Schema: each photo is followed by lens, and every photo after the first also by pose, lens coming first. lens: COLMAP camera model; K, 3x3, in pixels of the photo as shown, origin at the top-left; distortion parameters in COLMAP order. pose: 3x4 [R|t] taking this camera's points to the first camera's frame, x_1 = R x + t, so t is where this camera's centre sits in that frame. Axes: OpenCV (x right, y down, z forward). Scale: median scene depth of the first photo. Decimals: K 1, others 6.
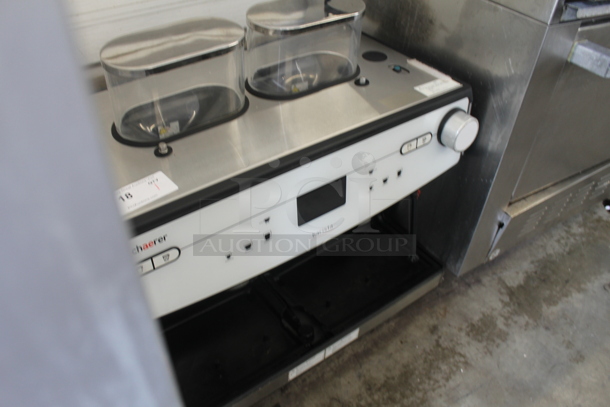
lens RADIAL K [[512.5, 0, 303.5], [0, 512.5, 203.5], [0, 0, 1]] dist [-0.112879, 0.055775]
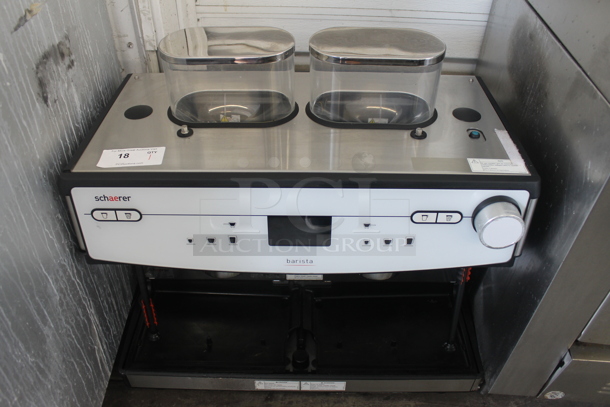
lens RADIAL K [[512.5, 0, 304.7], [0, 512.5, 204.2], [0, 0, 1]] dist [-0.112879, 0.055775]
pose [[0.796902, 0.366100, -0.480539, 0.445434], [-0.378871, 0.922448, 0.074470, -0.116246], [0.470536, 0.122717, 0.873806, 0.127419]]
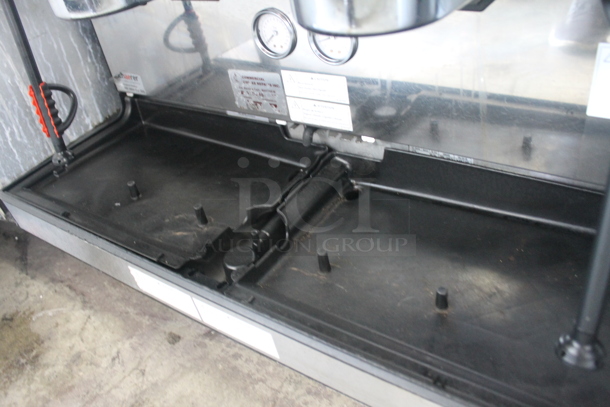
lens RADIAL K [[512.5, 0, 304.6], [0, 512.5, 202.8], [0, 0, 1]] dist [-0.112879, 0.055775]
pose [[0.327571, 0.511730, -0.794248, 0.434889], [-0.476629, 0.815327, 0.328736, 0.033565], [0.815796, 0.270877, 0.510983, 0.947506]]
